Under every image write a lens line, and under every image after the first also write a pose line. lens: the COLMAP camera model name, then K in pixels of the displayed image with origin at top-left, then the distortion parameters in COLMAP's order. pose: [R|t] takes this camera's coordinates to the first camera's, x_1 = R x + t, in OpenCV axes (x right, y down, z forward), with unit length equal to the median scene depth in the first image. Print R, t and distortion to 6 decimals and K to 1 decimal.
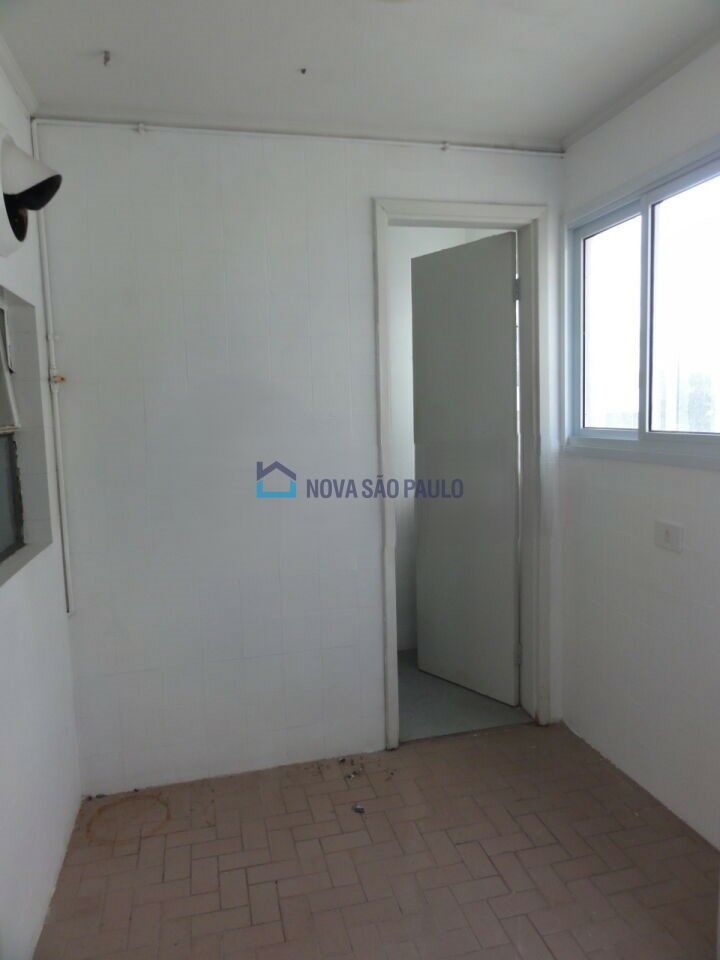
lens RADIAL K [[678.8, 0, 359.4], [0, 678.8, 476.8], [0, 0, 1]] dist [-0.002419, 0.003547]
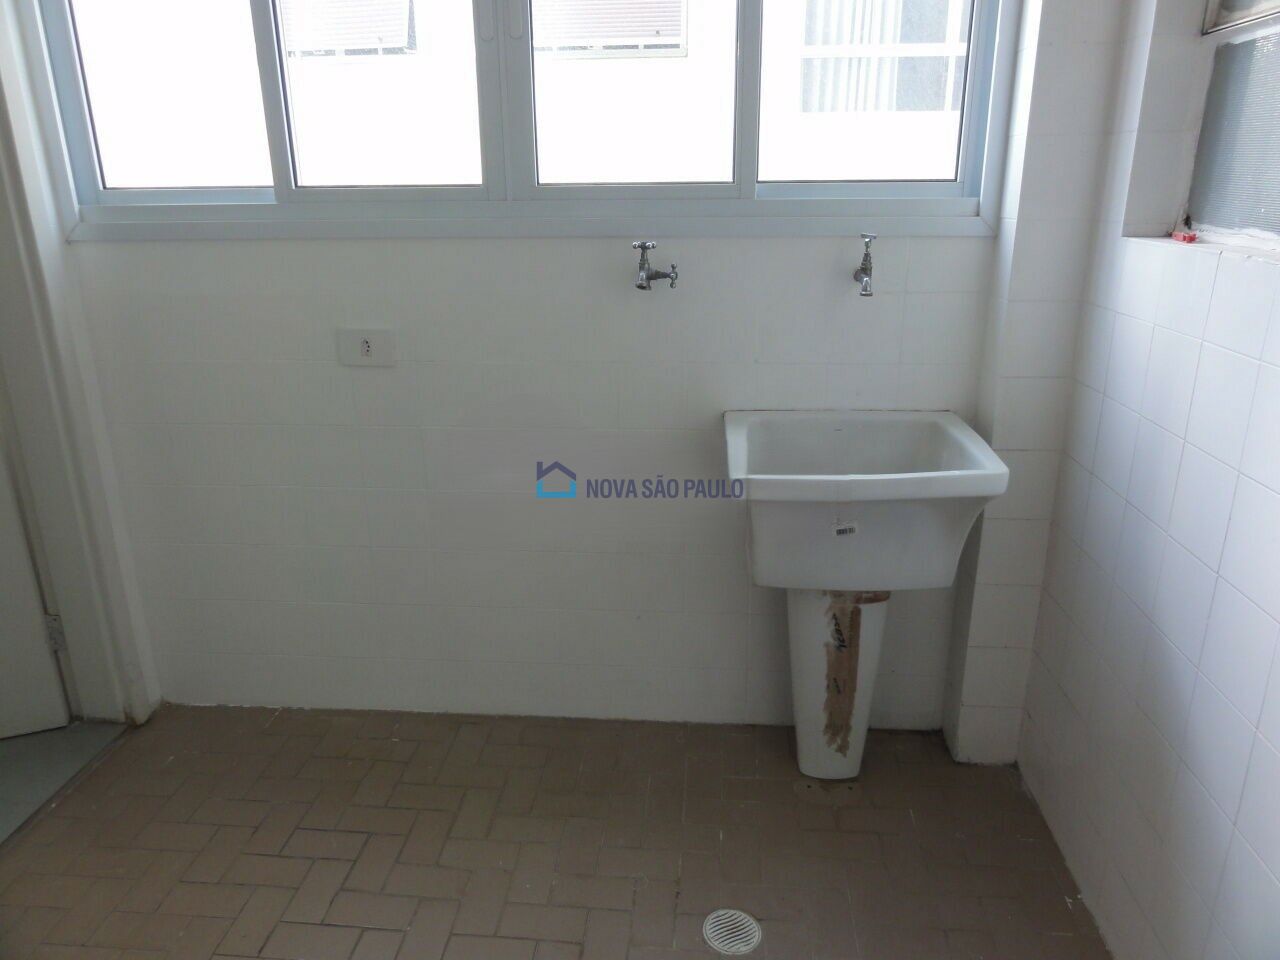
lens RADIAL K [[905.0, 0, 639.9], [0, 905.0, 473.4], [0, 0, 1]] dist [-0.002419, 0.003547]
pose [[0.315985, -0.268557, 0.909962, -0.251558], [0.092833, 0.963252, 0.252048, 0.004659], [-0.944212, 0.004831, 0.329304, 0.356113]]
